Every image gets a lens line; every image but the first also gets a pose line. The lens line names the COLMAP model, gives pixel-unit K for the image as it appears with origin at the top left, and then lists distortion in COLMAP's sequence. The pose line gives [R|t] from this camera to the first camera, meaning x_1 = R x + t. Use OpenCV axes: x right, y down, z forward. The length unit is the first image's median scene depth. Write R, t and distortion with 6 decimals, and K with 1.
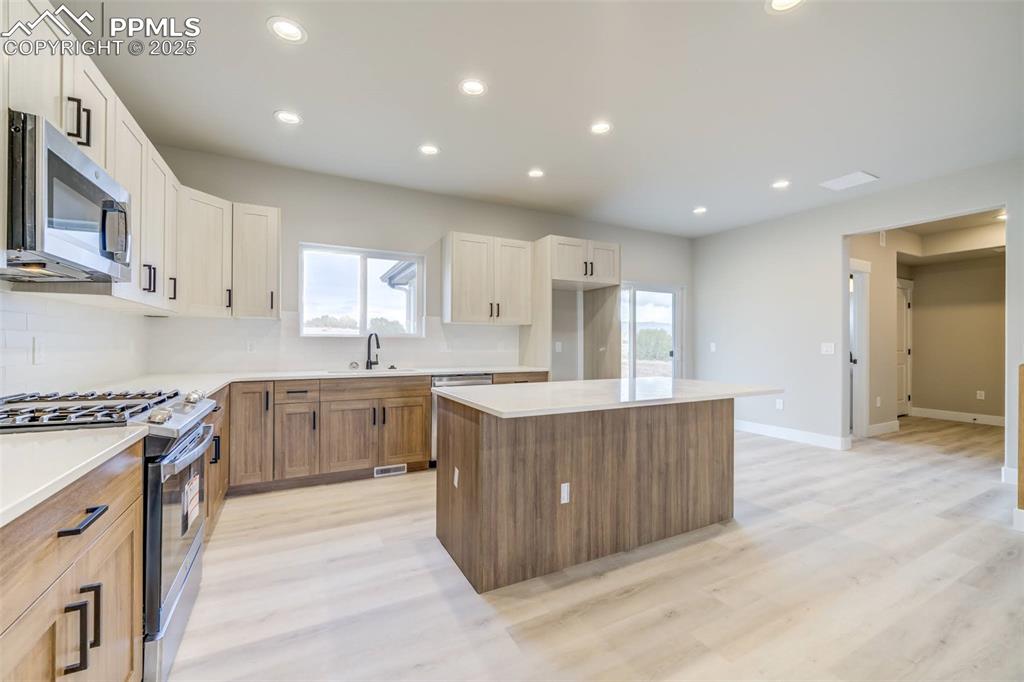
lens RADIAL K [[412.0, 0, 512.8], [0, 412.0, 345.0], [0, 0, 1]] dist [-0.003559, -0.000997]
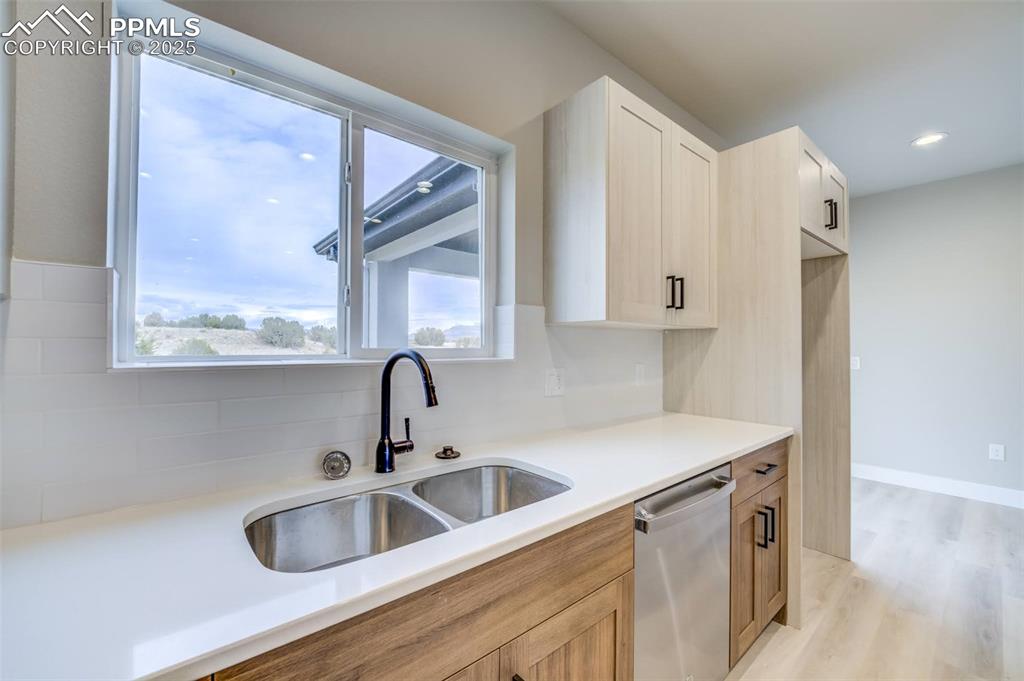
lens RADIAL K [[411.7, 0, 511.7], [0, 411.7, 345.6], [0, 0, 1]] dist [0.002228, 0.000116]
pose [[0.977285, 0.002463, 0.211913, -0.312328], [-0.001429, 0.999986, -0.005032, -0.031116], [-0.211923, 0.004615, 0.977276, 0.659714]]
